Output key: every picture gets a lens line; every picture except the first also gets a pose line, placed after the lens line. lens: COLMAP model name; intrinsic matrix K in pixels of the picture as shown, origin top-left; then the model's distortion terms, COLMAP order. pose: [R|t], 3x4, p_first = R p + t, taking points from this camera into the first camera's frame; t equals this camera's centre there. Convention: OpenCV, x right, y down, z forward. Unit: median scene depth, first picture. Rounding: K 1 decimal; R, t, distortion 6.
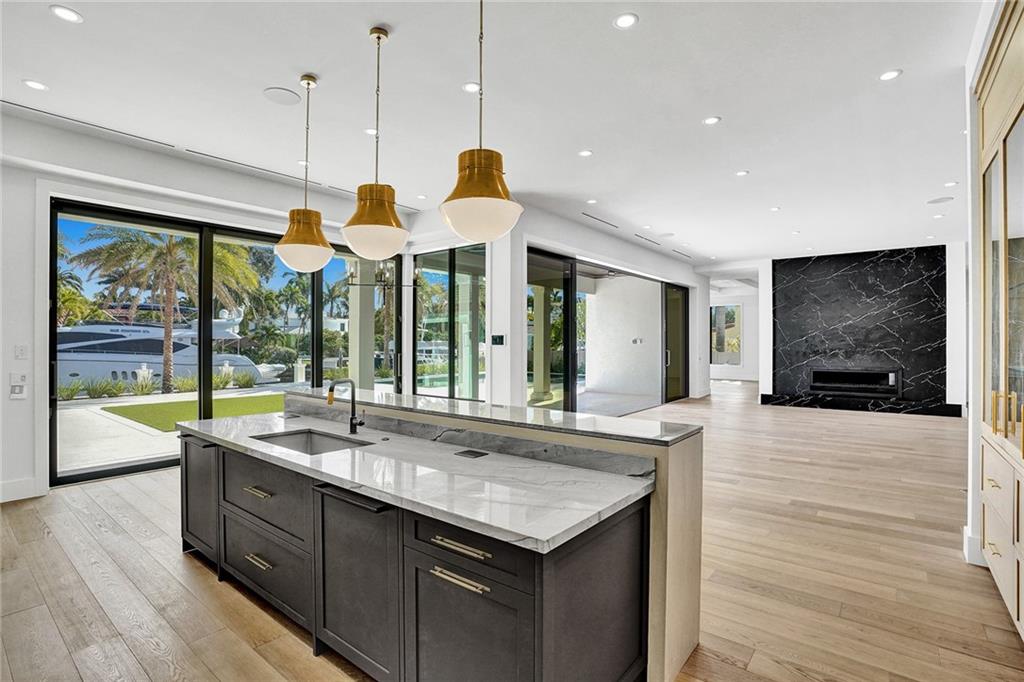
lens RADIAL K [[492.7, 0, 445.0], [0, 492.7, 342.8], [0, 0, 1]] dist [-0.047614, 0.000012]
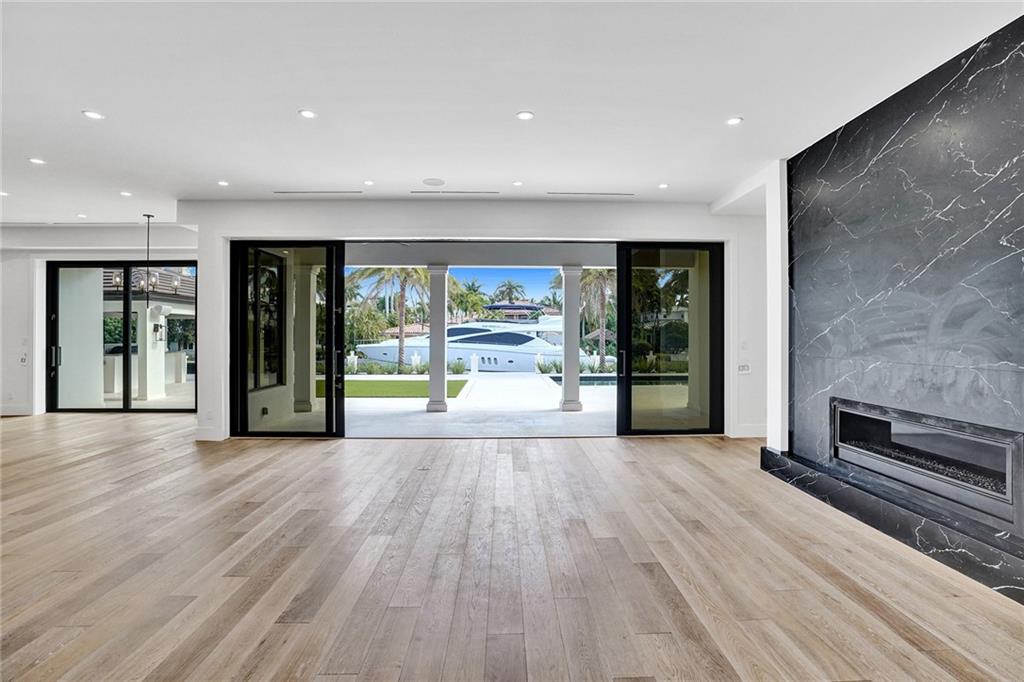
lens RADIAL K [[476.1, 0, 514.3], [0, 476.1, 338.3], [0, 0, 1]] dist [-0.039991, 0.001130]
pose [[0.686009, 0.004739, -0.727578, 0.884871], [0.000796, 0.999973, 0.007264, -0.006101], [0.727593, -0.005562, 0.685987, 0.542237]]
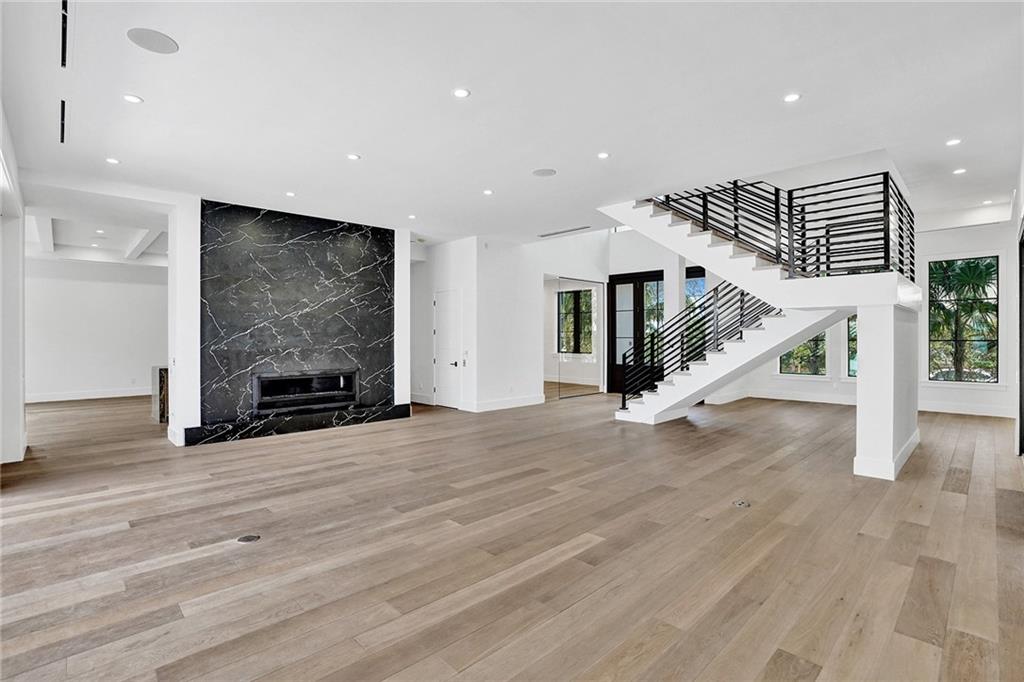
lens RADIAL K [[476.1, 0, 514.3], [0, 476.1, 338.3], [0, 0, 1]] dist [-0.039991, 0.001130]
pose [[0.075993, -0.004538, 0.997098, 0.145693], [0.003564, 0.999984, 0.004279, -0.001613], [-0.997102, 0.003229, 0.076008, 0.613177]]
